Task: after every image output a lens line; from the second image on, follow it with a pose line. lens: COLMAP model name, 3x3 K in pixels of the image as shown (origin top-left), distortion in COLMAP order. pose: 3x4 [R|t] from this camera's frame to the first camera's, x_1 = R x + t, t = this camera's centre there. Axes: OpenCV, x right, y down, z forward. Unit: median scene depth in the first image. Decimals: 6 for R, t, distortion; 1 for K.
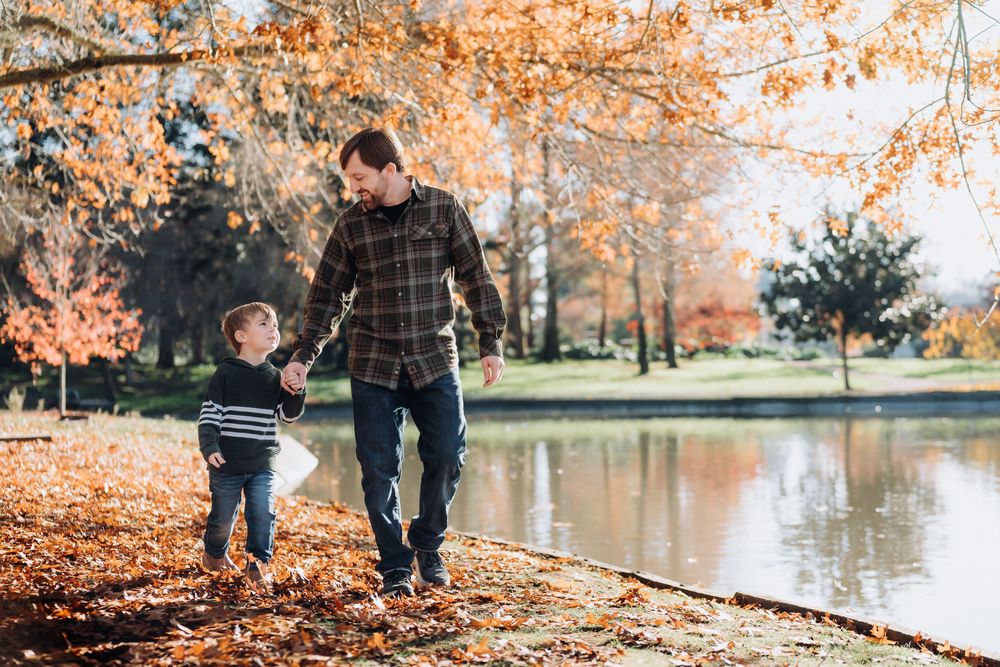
lens RADIAL K [[1747.7, 0, 499.4], [0, 1747.7, 321.2], [0, 0, 1]] dist [0.021288, -0.041941]
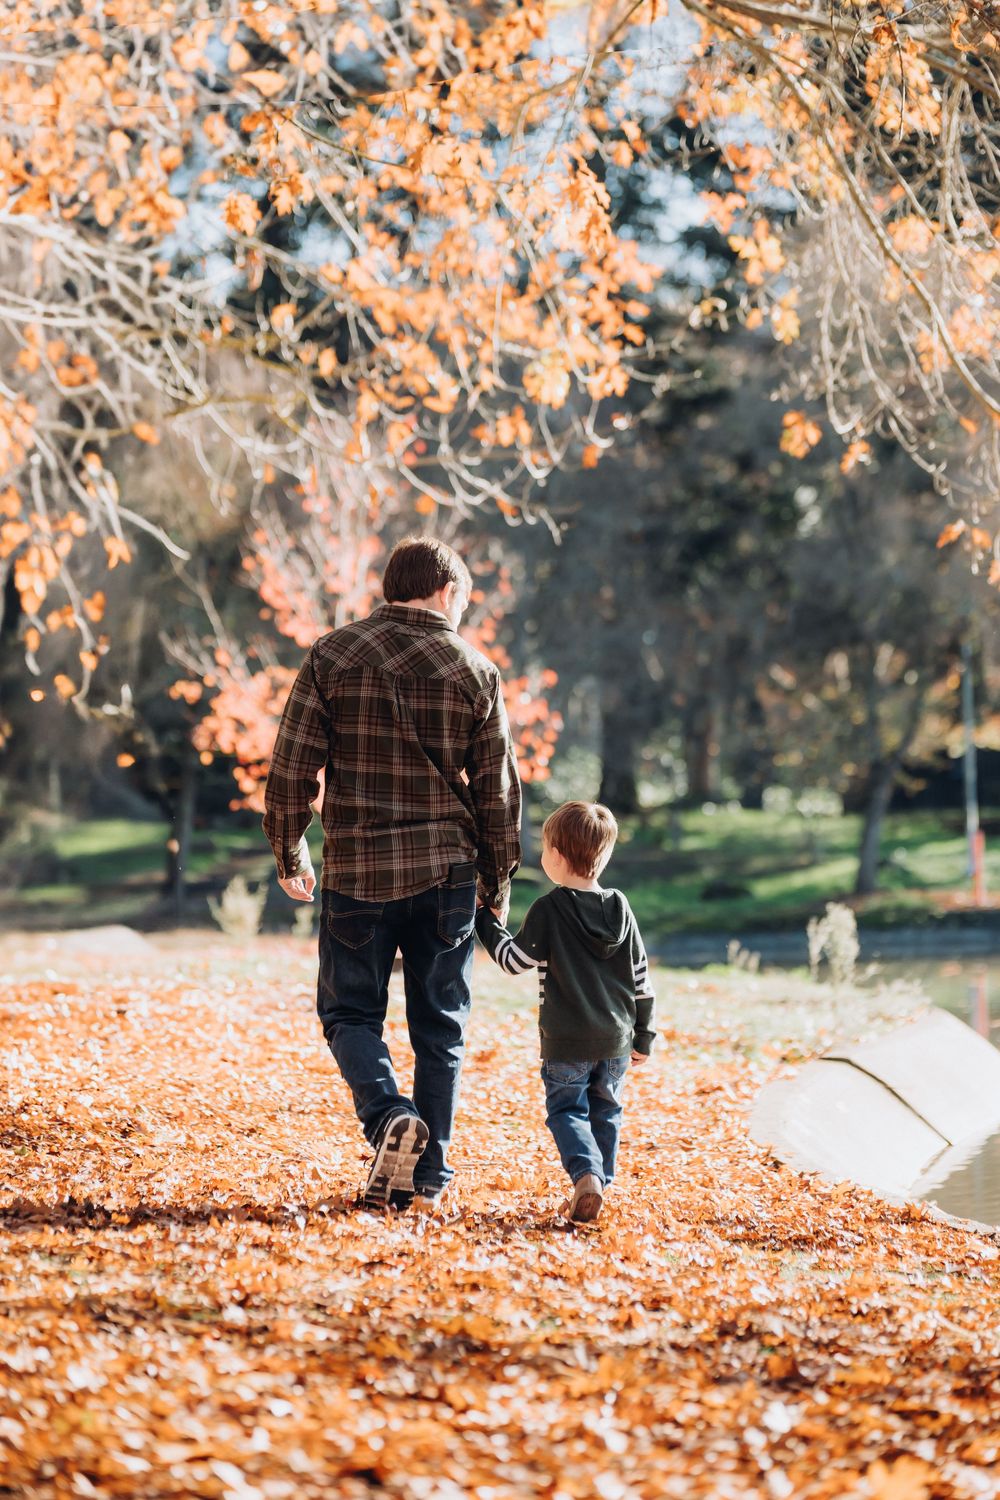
lens RADIAL K [[4149.4, 0, 500.0], [0, 4149.4, 750.0], [0, 0, 1]] dist [0.089789, 0.017349]
pose [[0.977185, -0.008593, -0.212218, -0.027584], [0.014677, 0.999525, 0.027108, -0.015851], [0.211884, -0.029604, 0.976846, 0.128369]]
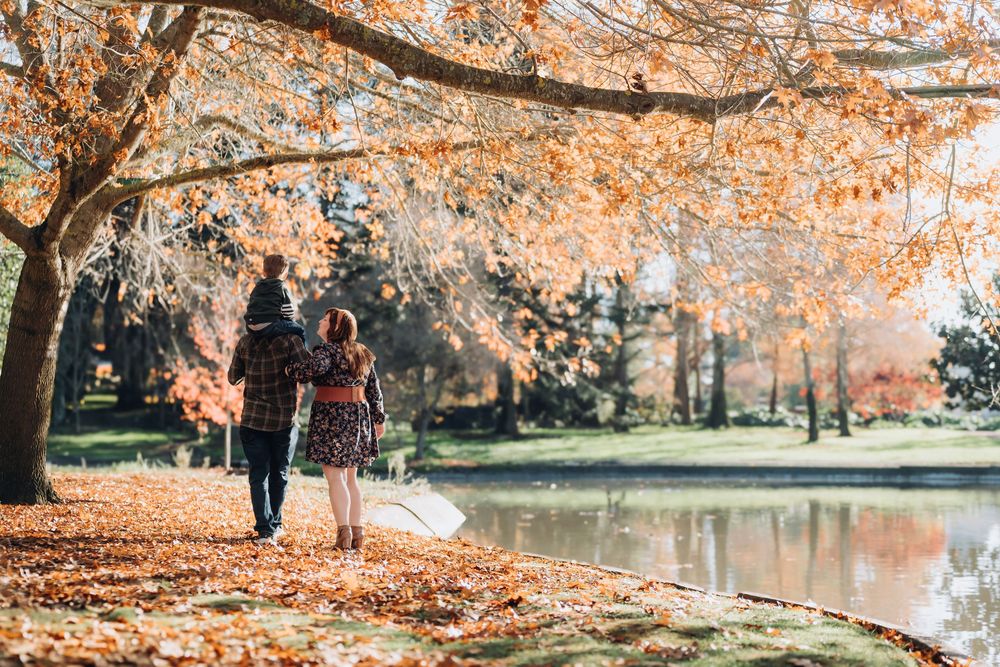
lens RADIAL K [[2766.2, 0, 500.0], [0, 2766.2, 333.5], [0, 0, 1]] dist [0.089789, 0.017349]
pose [[0.991846, 0.007662, -0.127215, 0.132819], [-0.009635, 0.999843, -0.014900, -0.006361], [0.127080, 0.016004, 0.991763, -0.677826]]
